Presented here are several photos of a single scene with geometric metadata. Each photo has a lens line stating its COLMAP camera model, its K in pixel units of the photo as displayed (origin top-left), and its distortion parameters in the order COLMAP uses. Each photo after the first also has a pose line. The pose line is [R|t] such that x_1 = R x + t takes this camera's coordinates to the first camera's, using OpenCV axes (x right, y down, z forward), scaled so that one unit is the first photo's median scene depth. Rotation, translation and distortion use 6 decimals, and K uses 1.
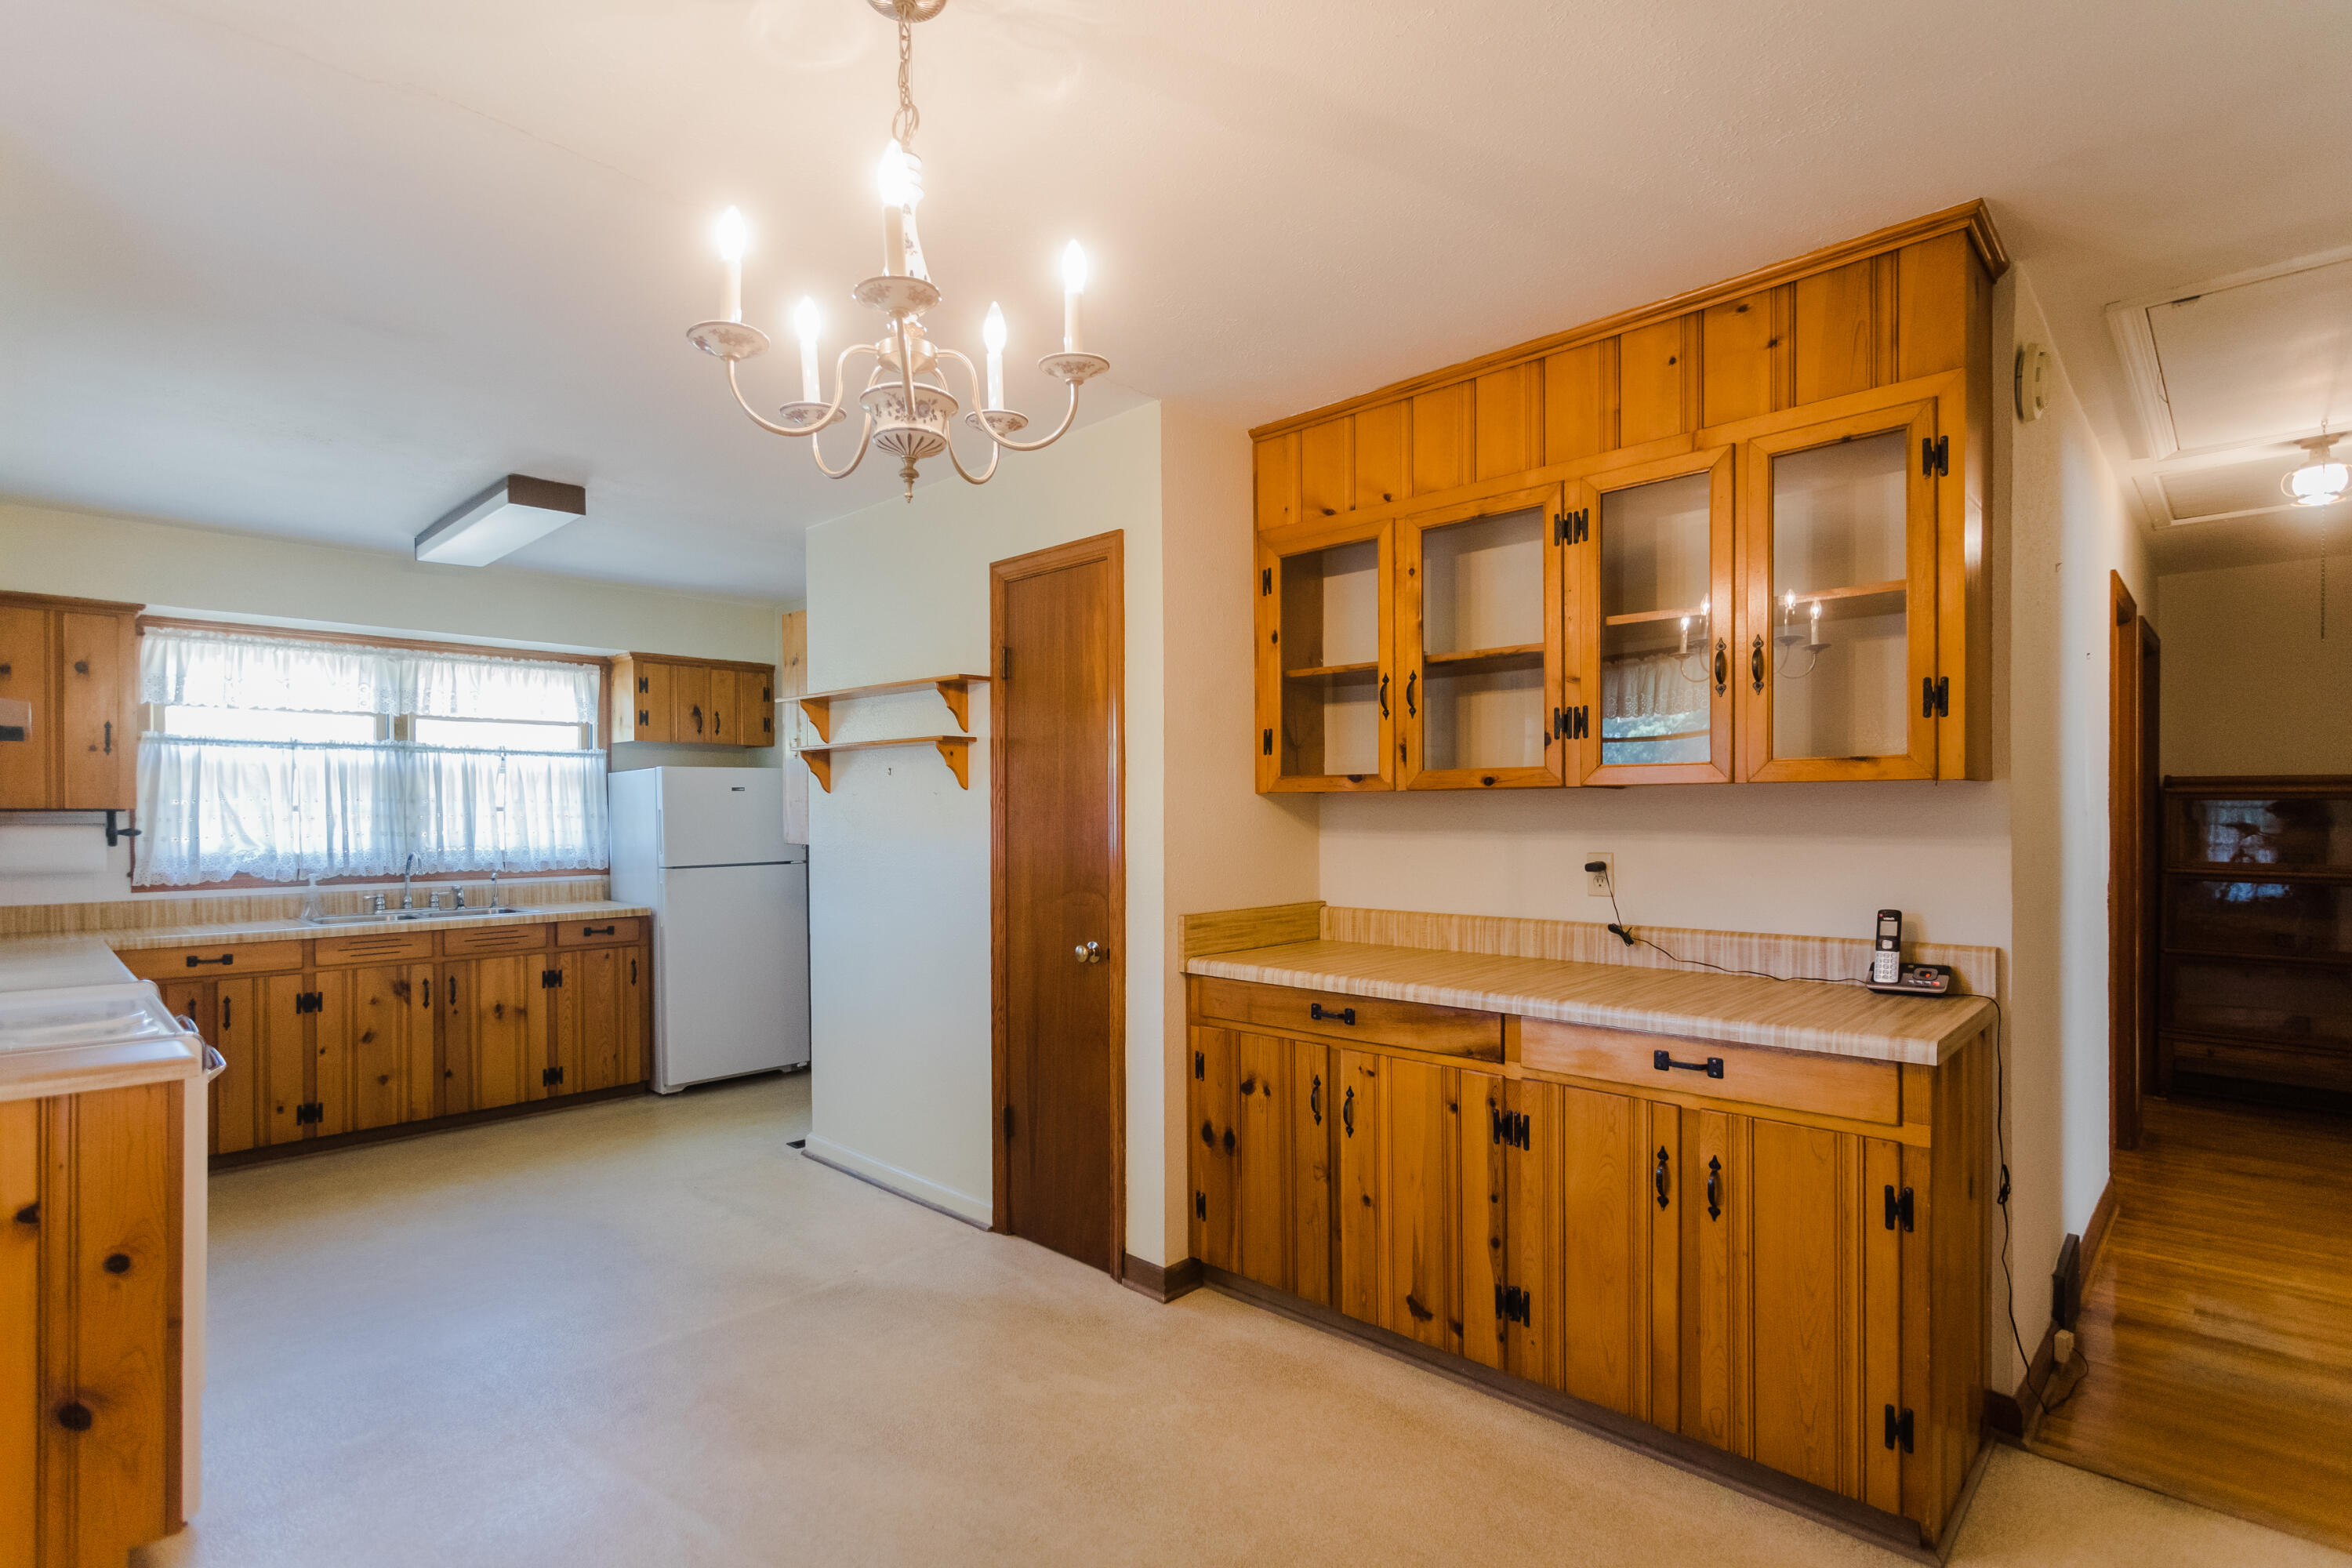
lens RADIAL K [[1116.5, 0, 1170.9], [0, 1116.5, 822.9], [0, 0, 1]] dist [0.003052, 0.000209]
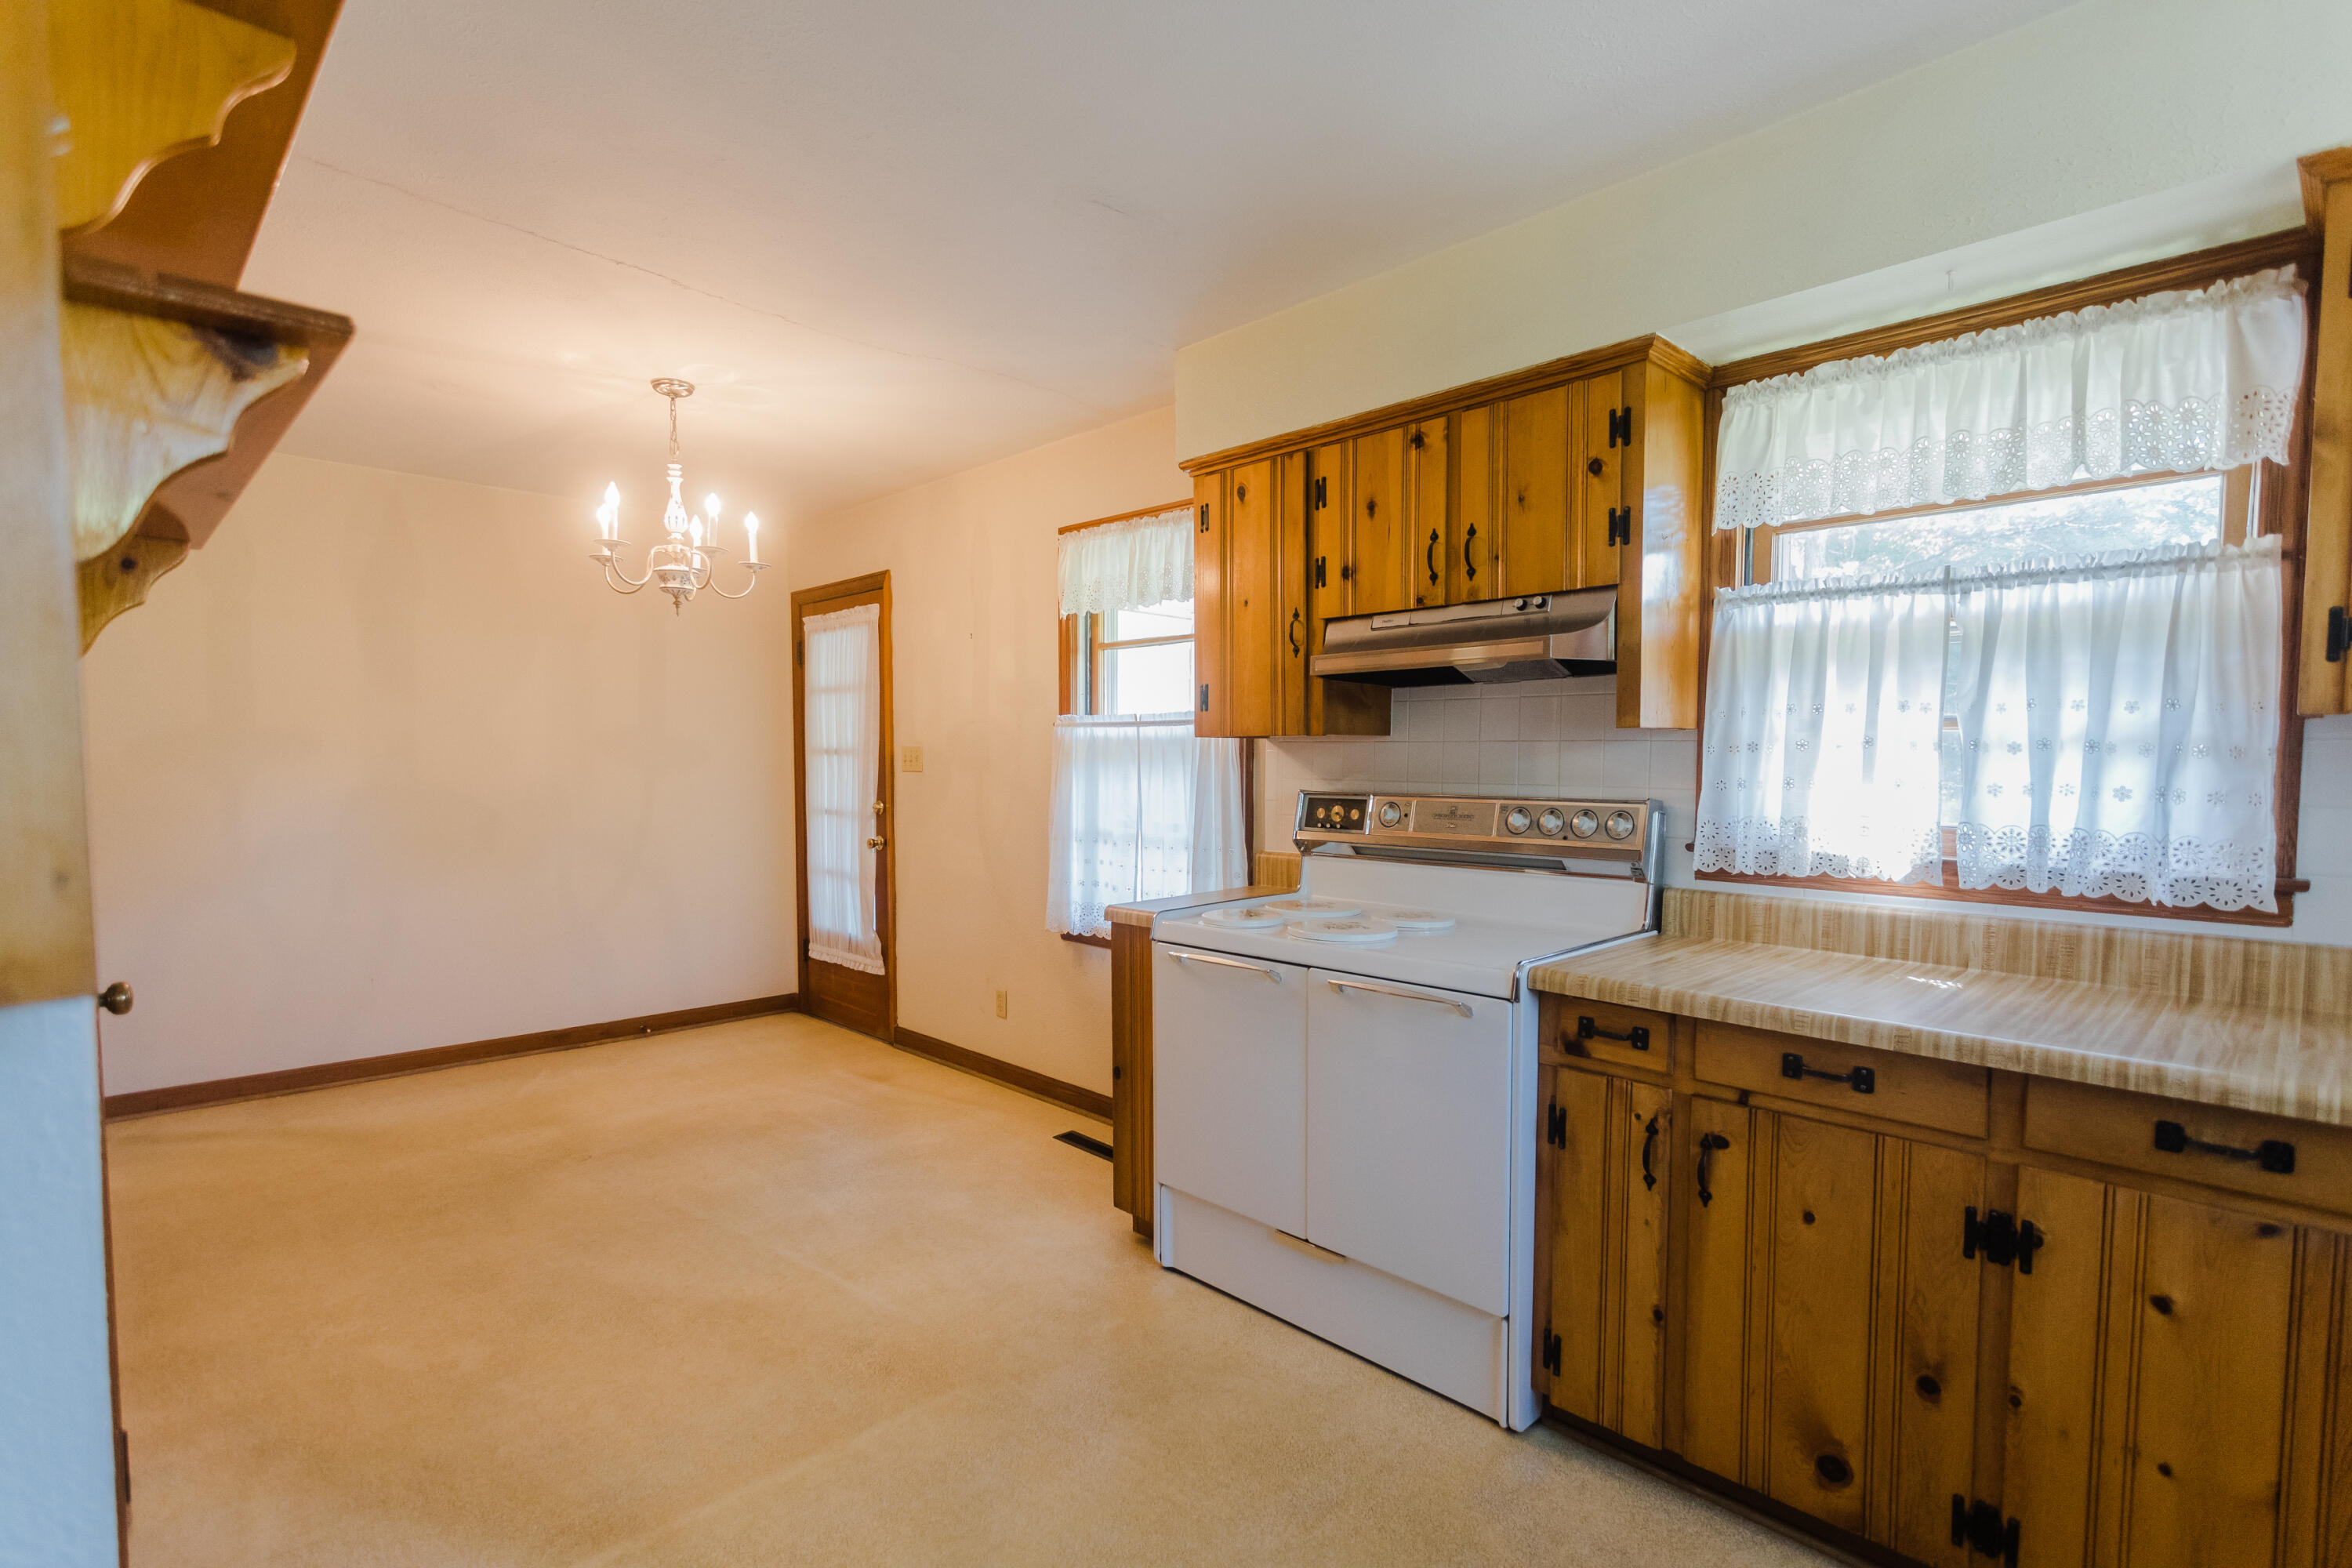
lens RADIAL K [[1116.5, 0, 1170.9], [0, 1116.5, 822.9], [0, 0, 1]] dist [0.003052, 0.000209]
pose [[-0.999414, 0.003451, 0.034068, -0.585233], [0.005627, 0.997935, 0.063987, -0.002297], [-0.033777, 0.064142, -0.997369, 1.452238]]
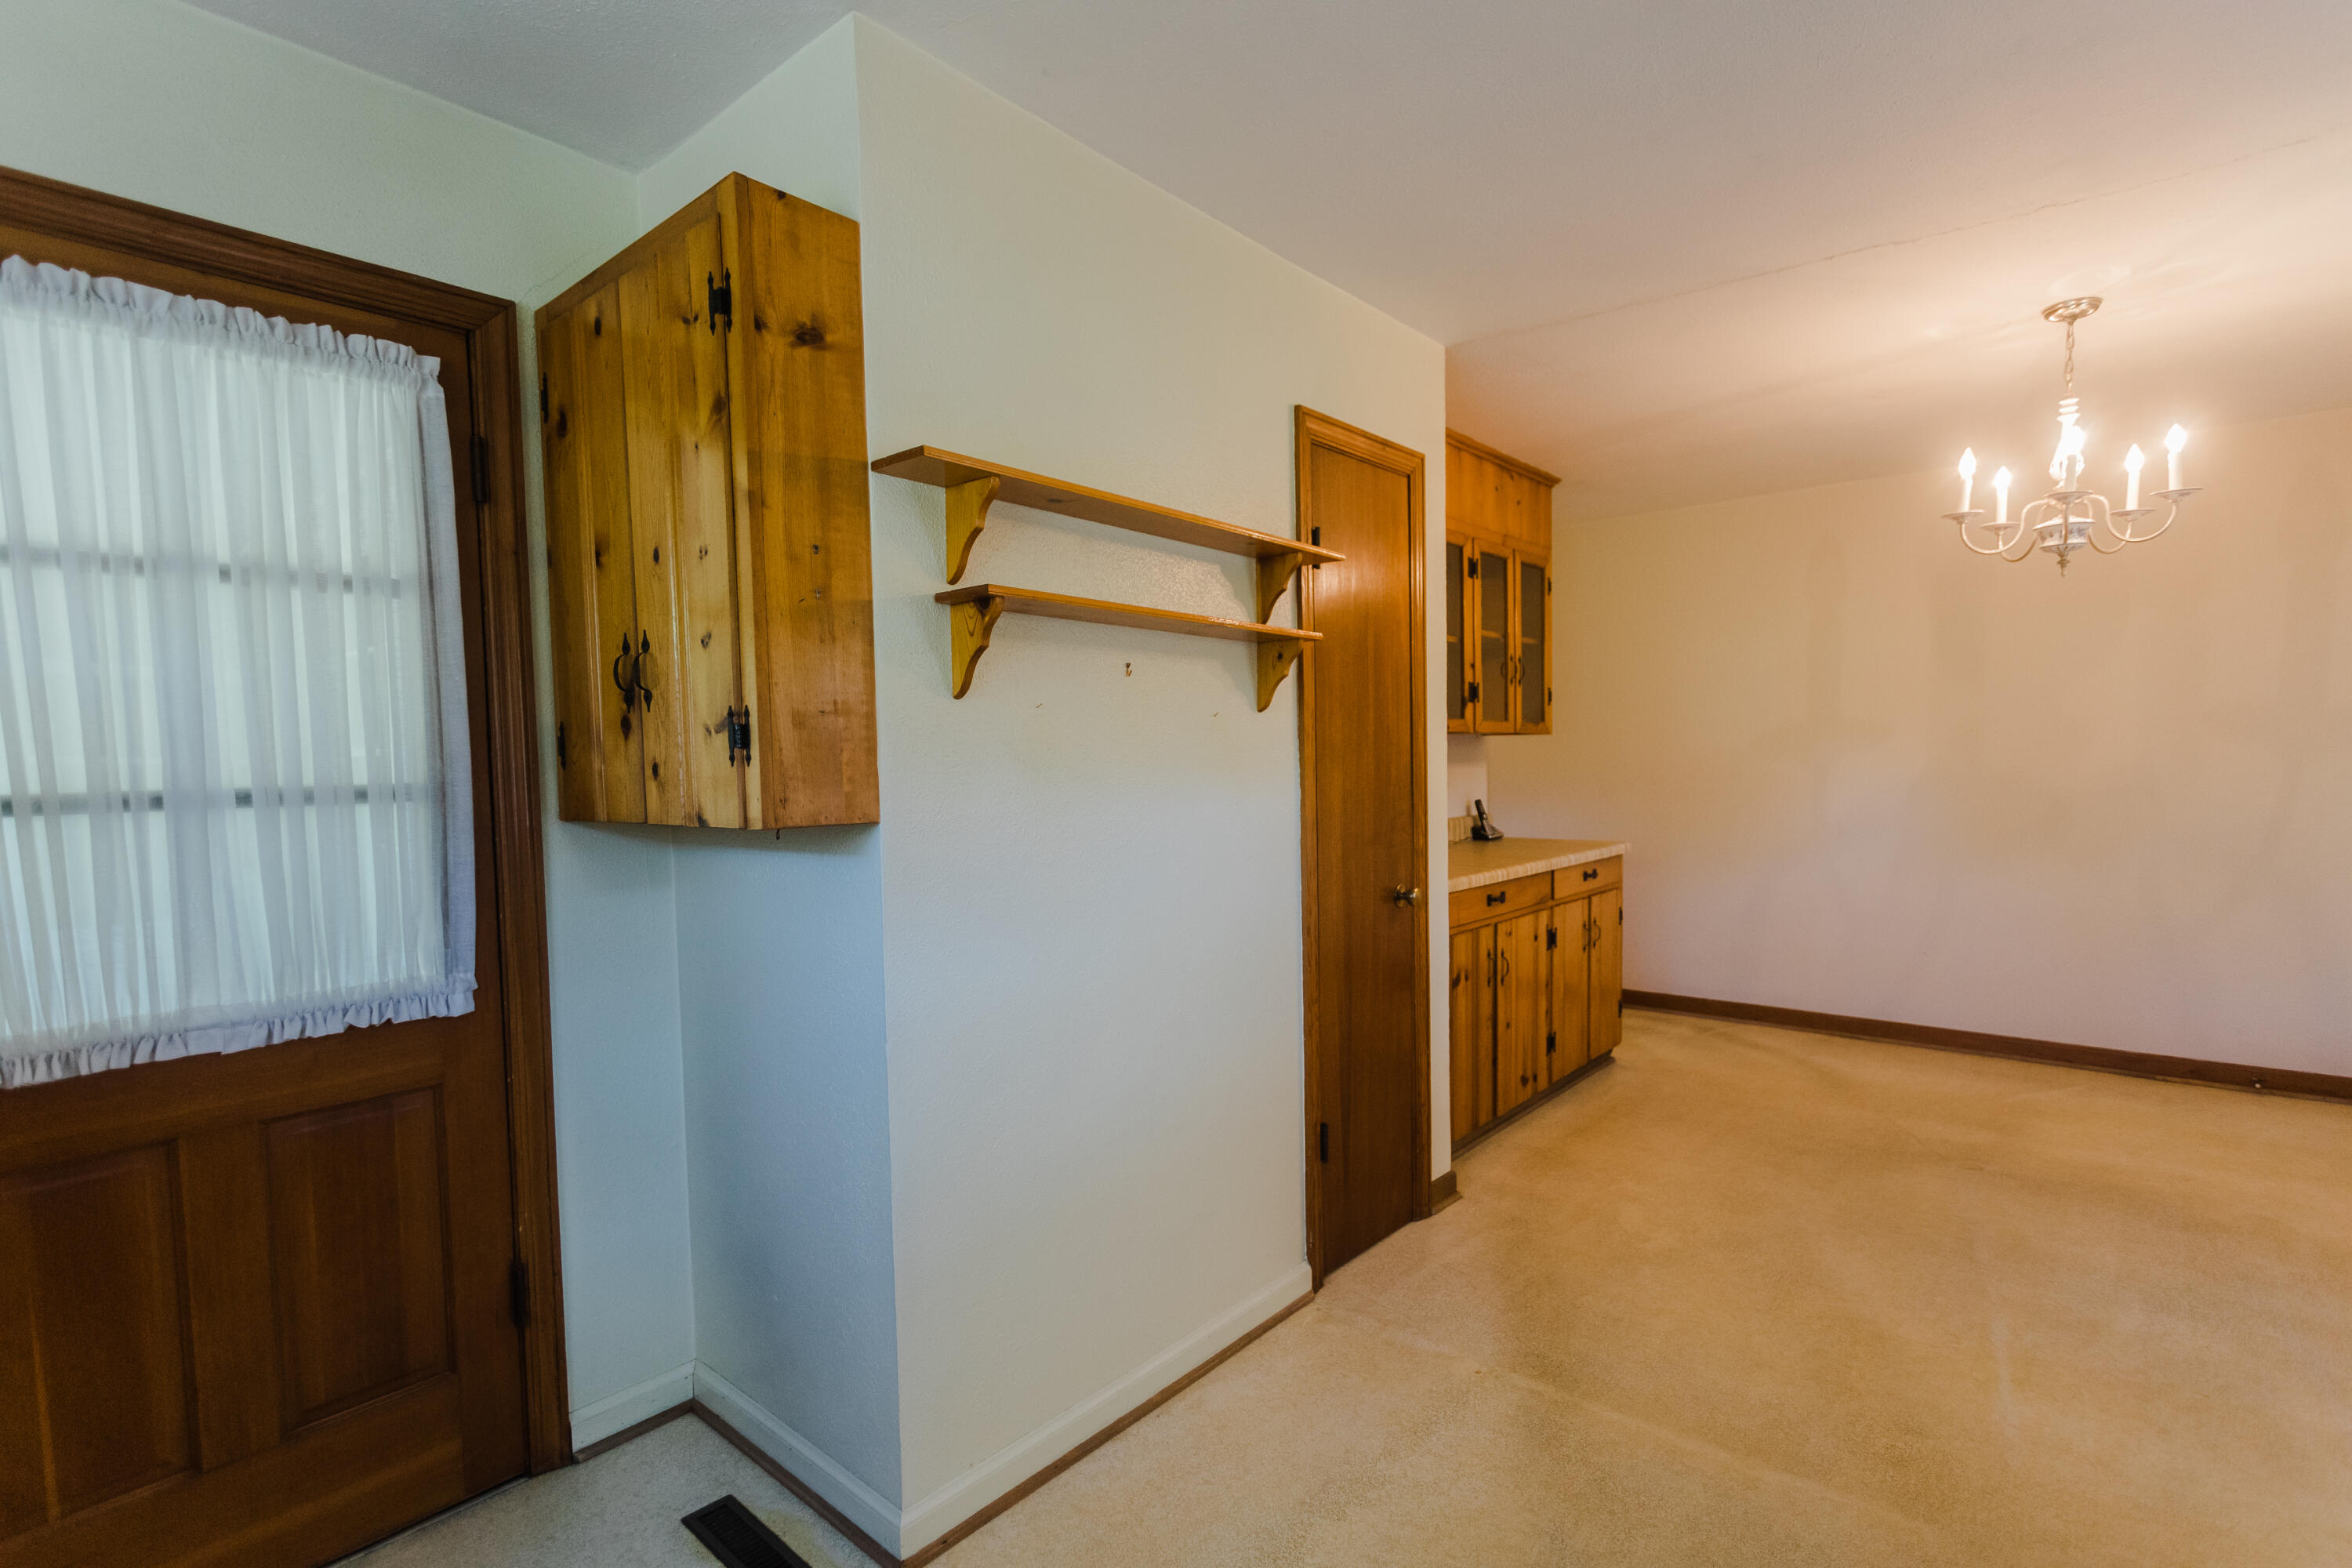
lens RADIAL K [[1116.5, 0, 1170.9], [0, 1116.5, 822.9], [0, 0, 1]] dist [0.003052, 0.000209]
pose [[-0.050563, -0.049896, 0.997474, -0.948603], [0.025313, 0.998366, 0.051224, 0.001821], [-0.998400, 0.027839, -0.049217, 1.186332]]
